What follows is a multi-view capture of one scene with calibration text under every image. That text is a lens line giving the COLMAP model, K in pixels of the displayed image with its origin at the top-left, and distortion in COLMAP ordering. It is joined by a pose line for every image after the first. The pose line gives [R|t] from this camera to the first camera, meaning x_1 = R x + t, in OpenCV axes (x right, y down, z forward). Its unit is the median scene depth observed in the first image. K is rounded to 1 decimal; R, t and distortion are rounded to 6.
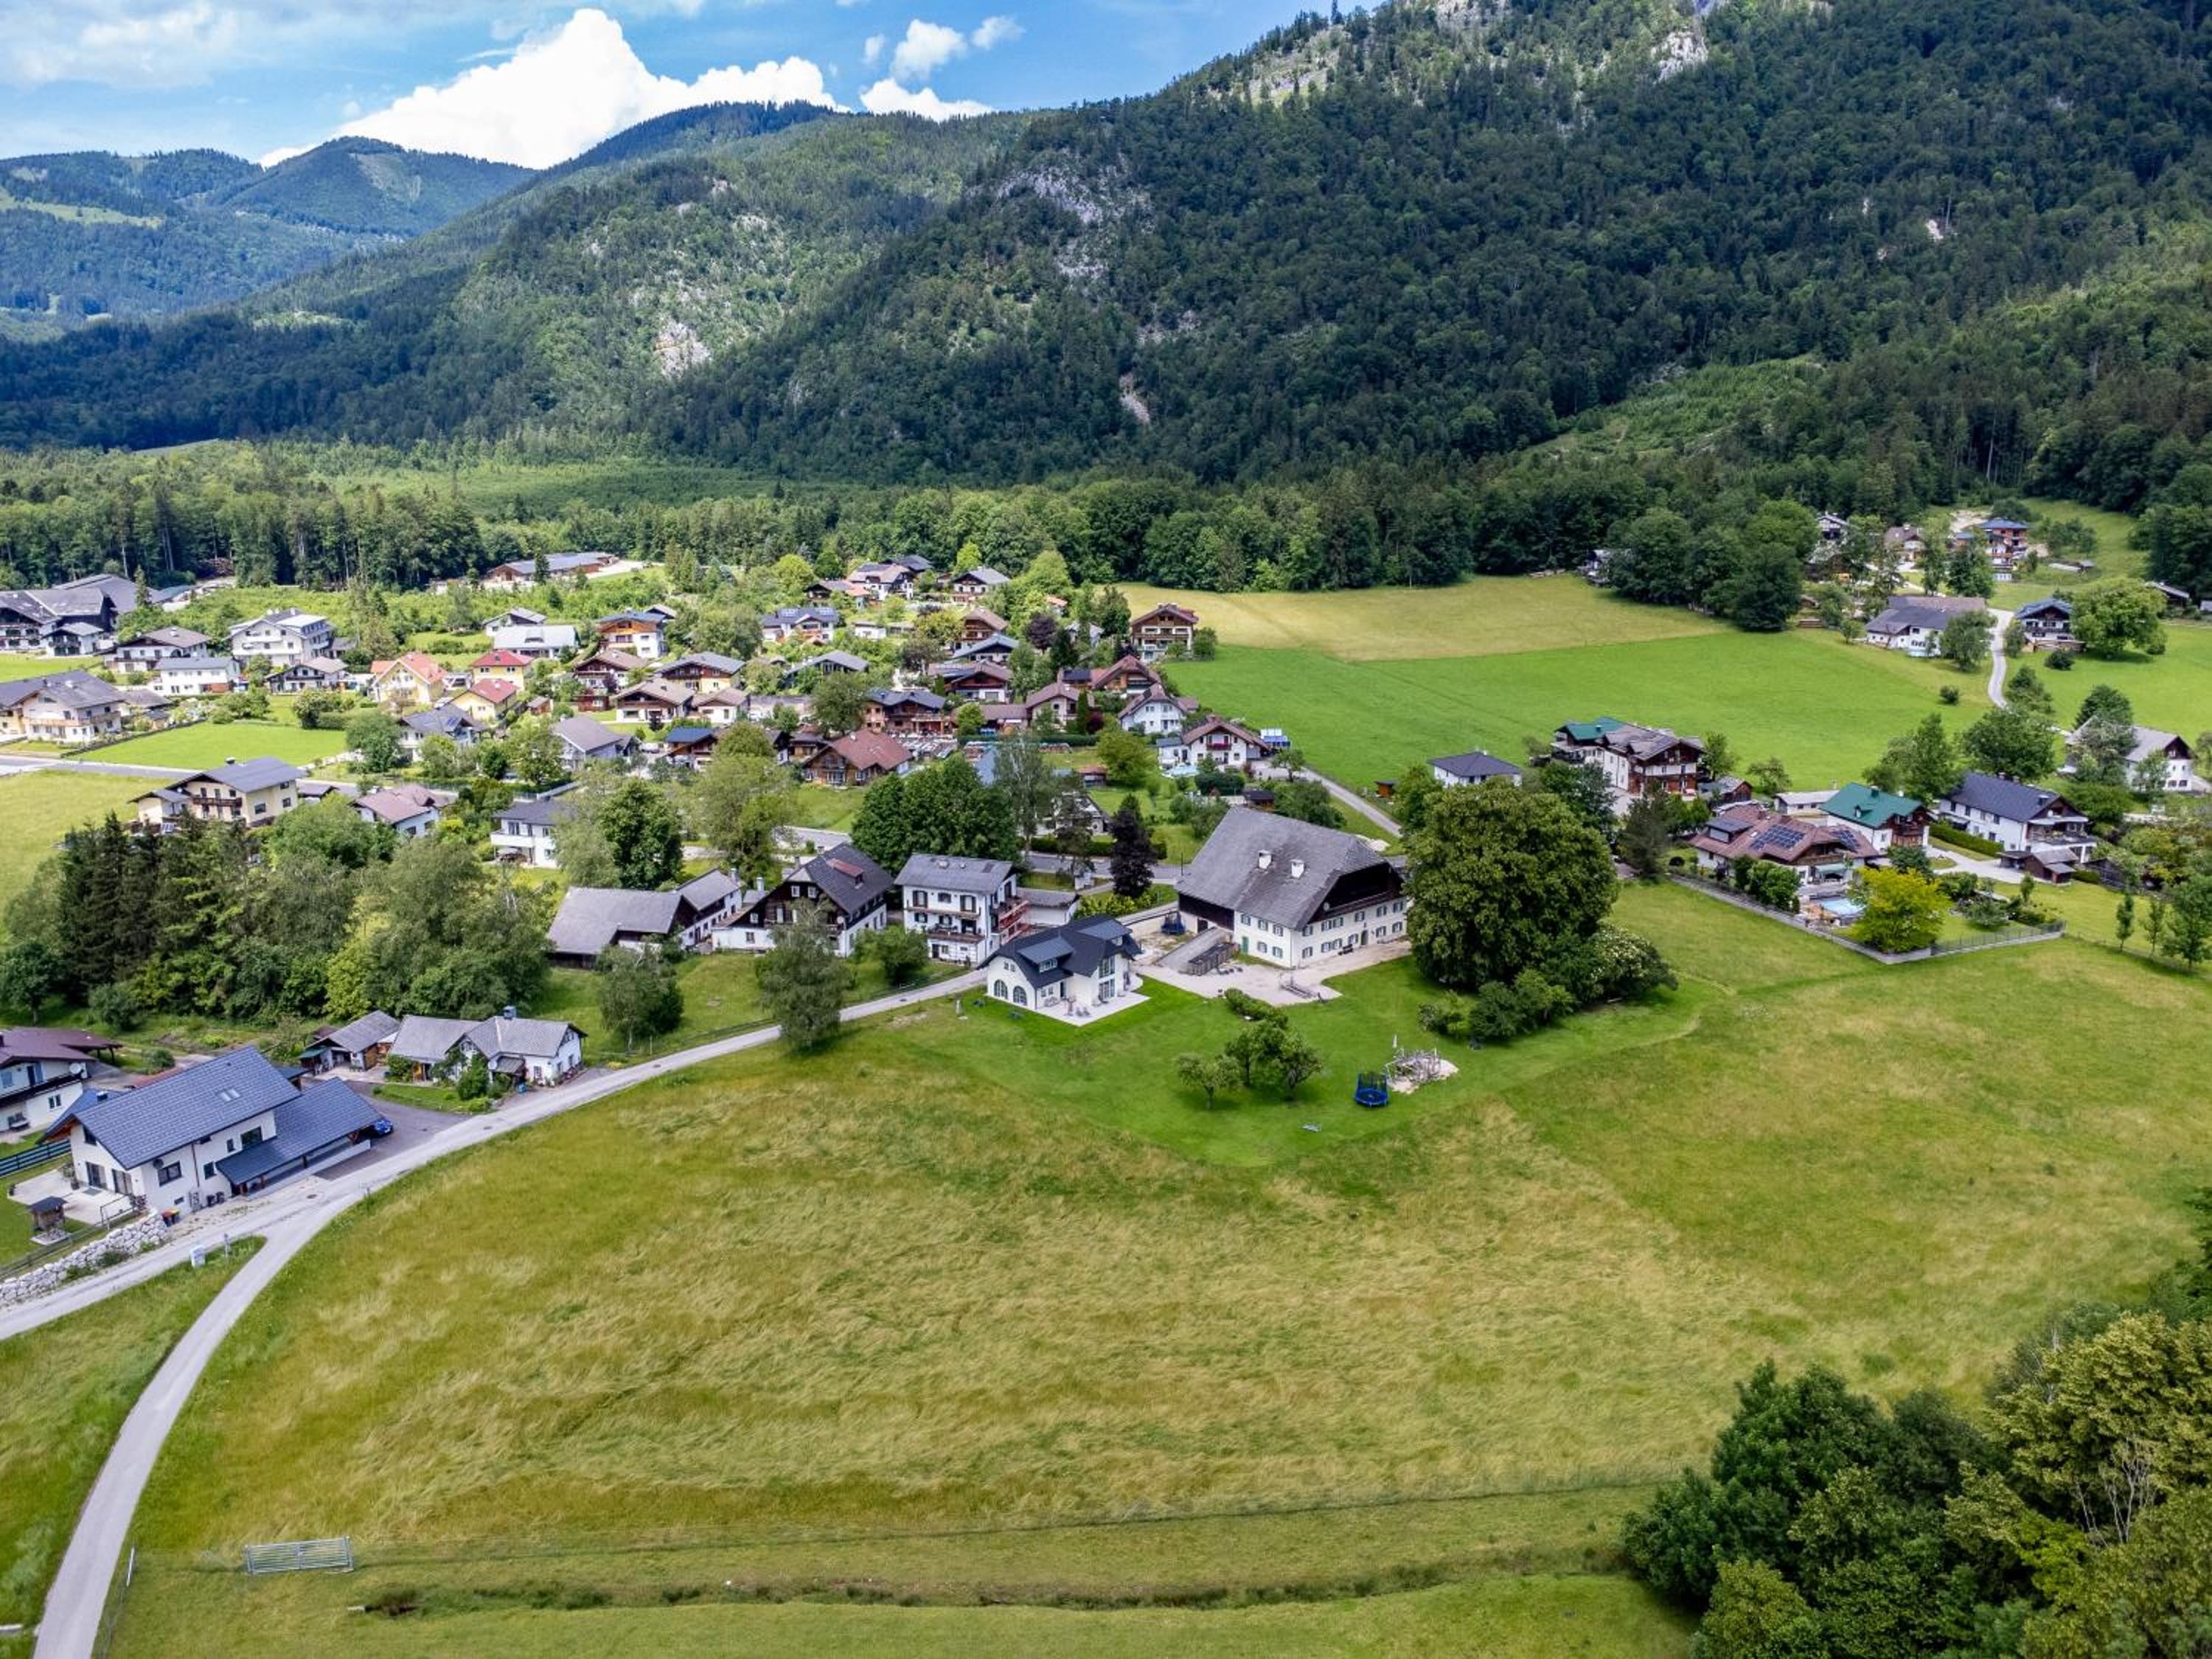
lens RADIAL K [[1579.8, 0, 1101.5], [0, 1579.8, 824.1], [0, 0, 1]] dist [0.012883, -0.009809]
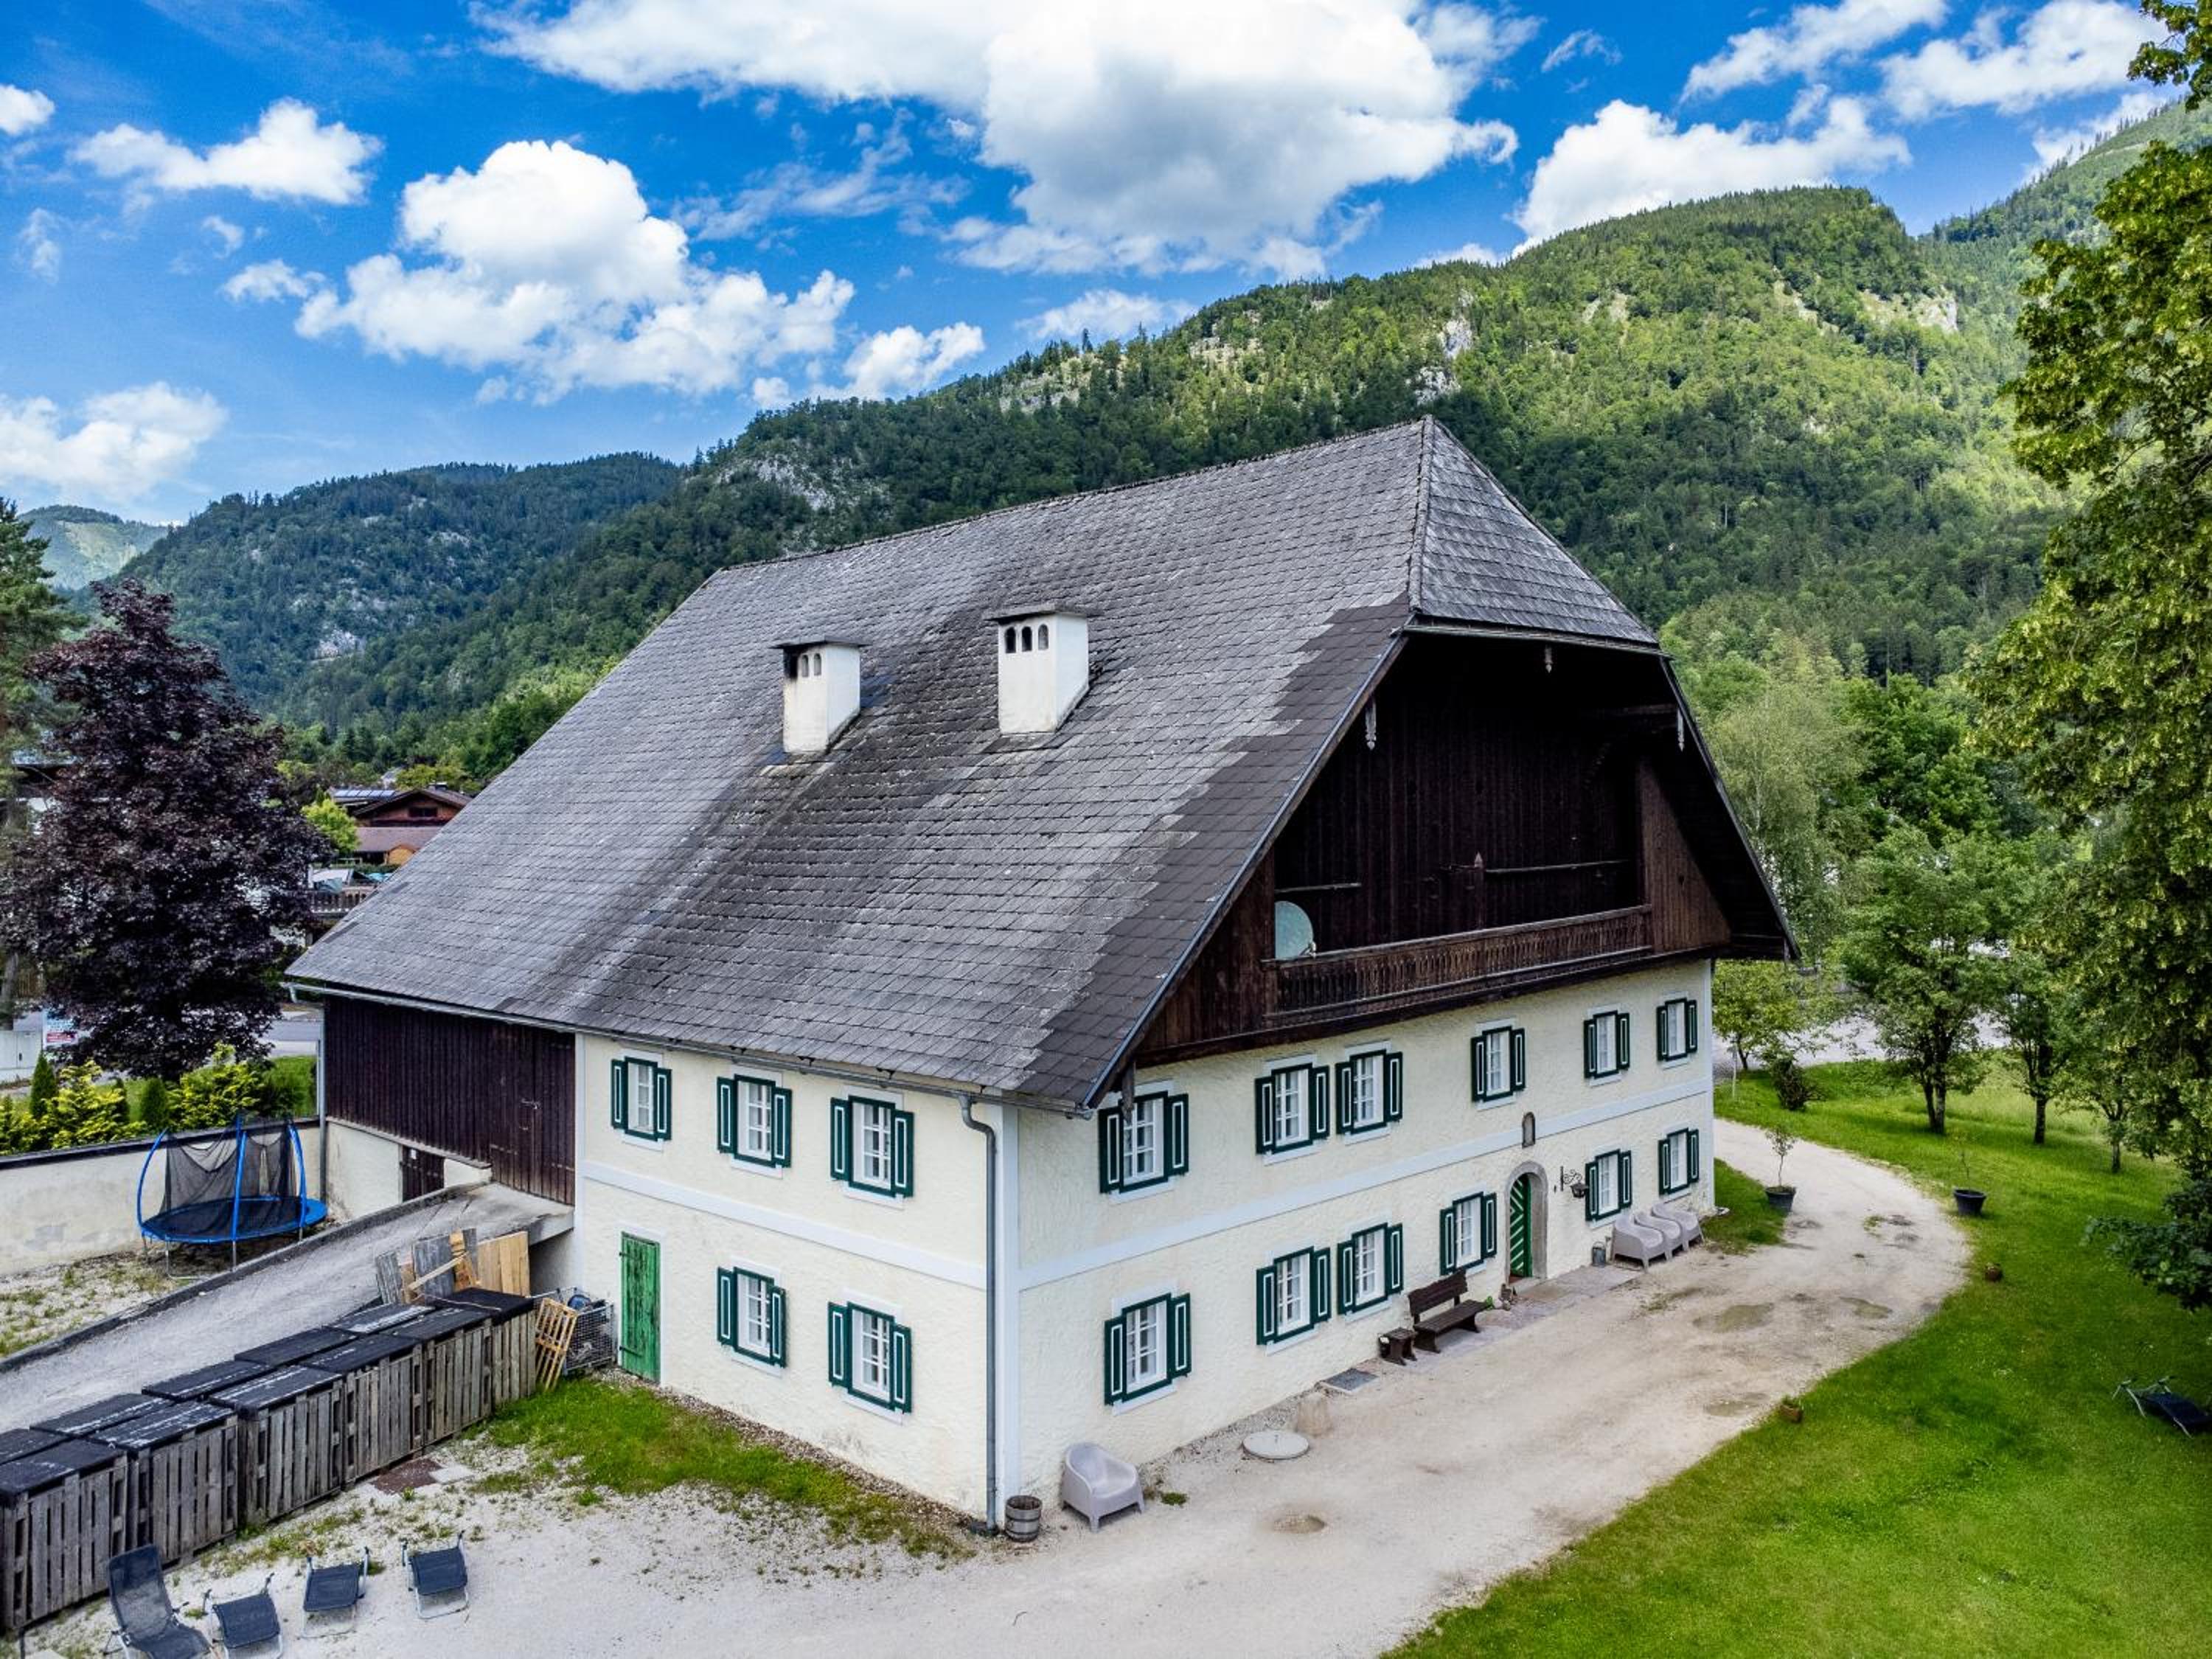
lens RADIAL K [[1579.8, 0, 1104.6], [0, 1579.8, 829.2], [0, 0, 1]] dist [0.012883, -0.009809]
pose [[0.989178, 0.003944, 0.146667, 0.020762], [0.031953, 0.969854, -0.241581, 0.013581], [-0.143199, 0.243653, 0.959233, 0.165307]]
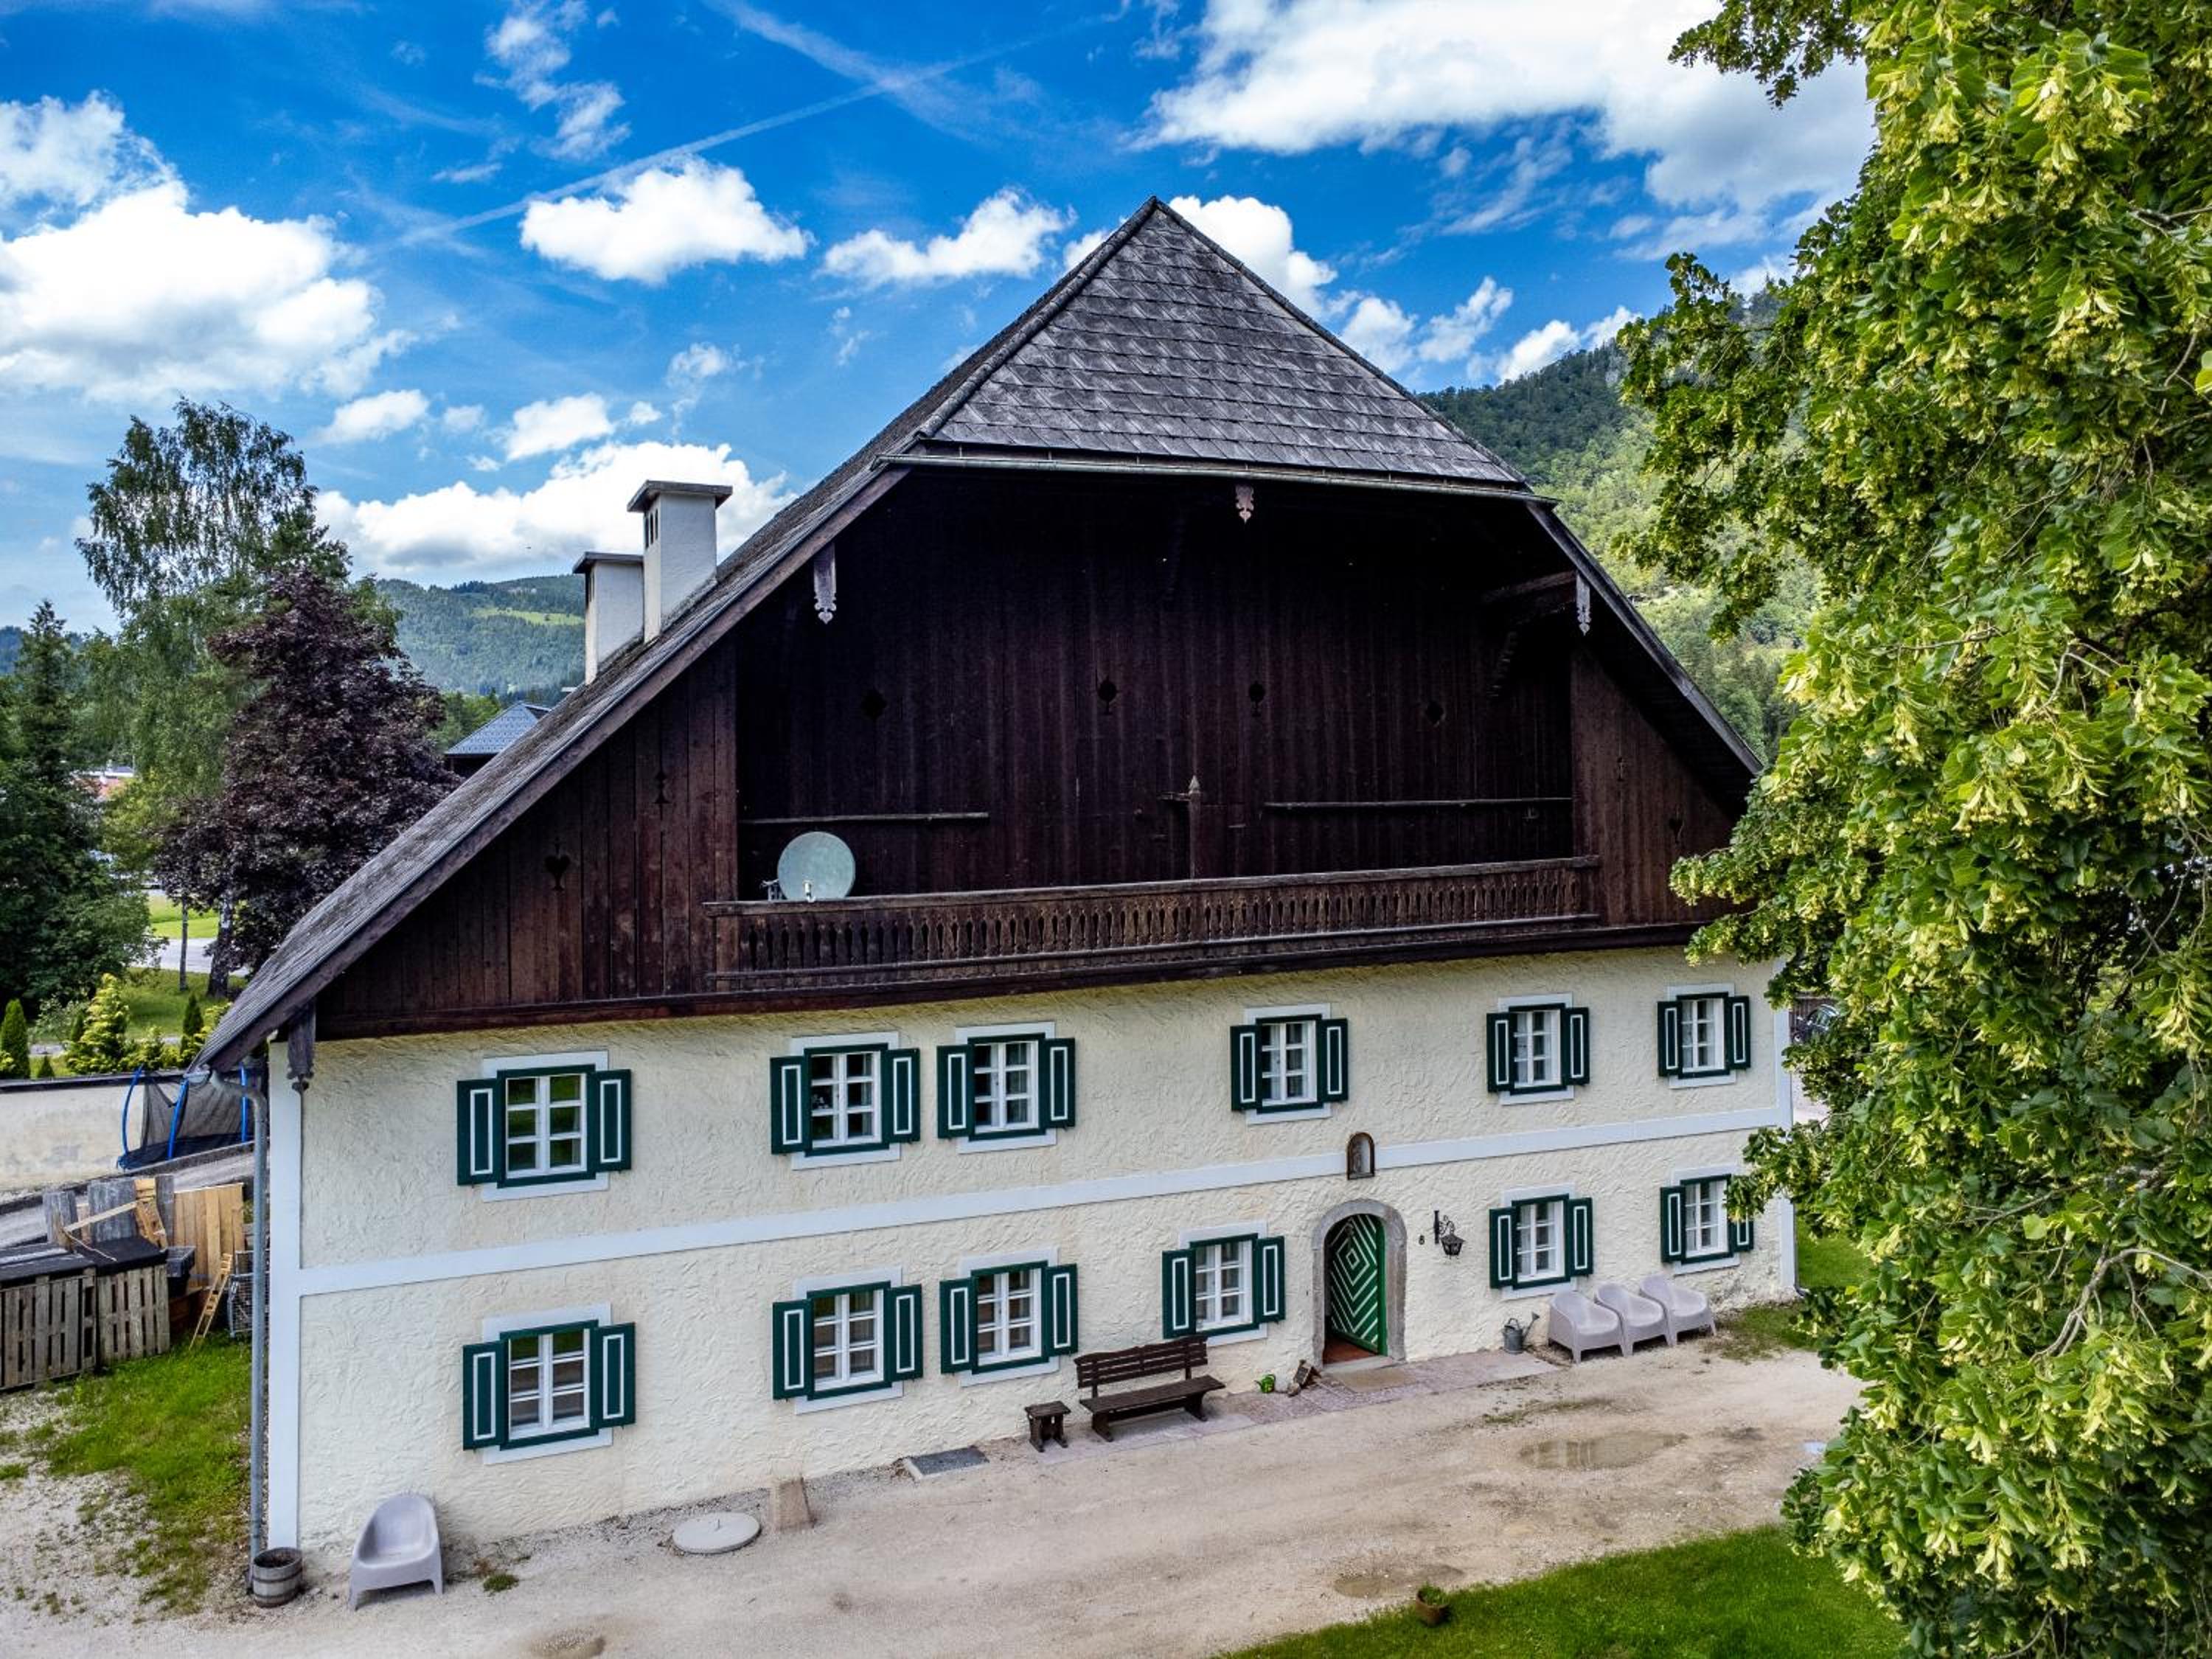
lens RADIAL K [[1579.8, 0, 1122.8], [0, 1579.8, 825.9], [0, 0, 1]] dist [0.012883, -0.009809]
pose [[0.974102, 0.000741, -0.226106, 0.033580], [-0.055943, 0.969694, -0.237833, 0.013134], [0.219078, 0.244323, 0.944622, 0.170932]]
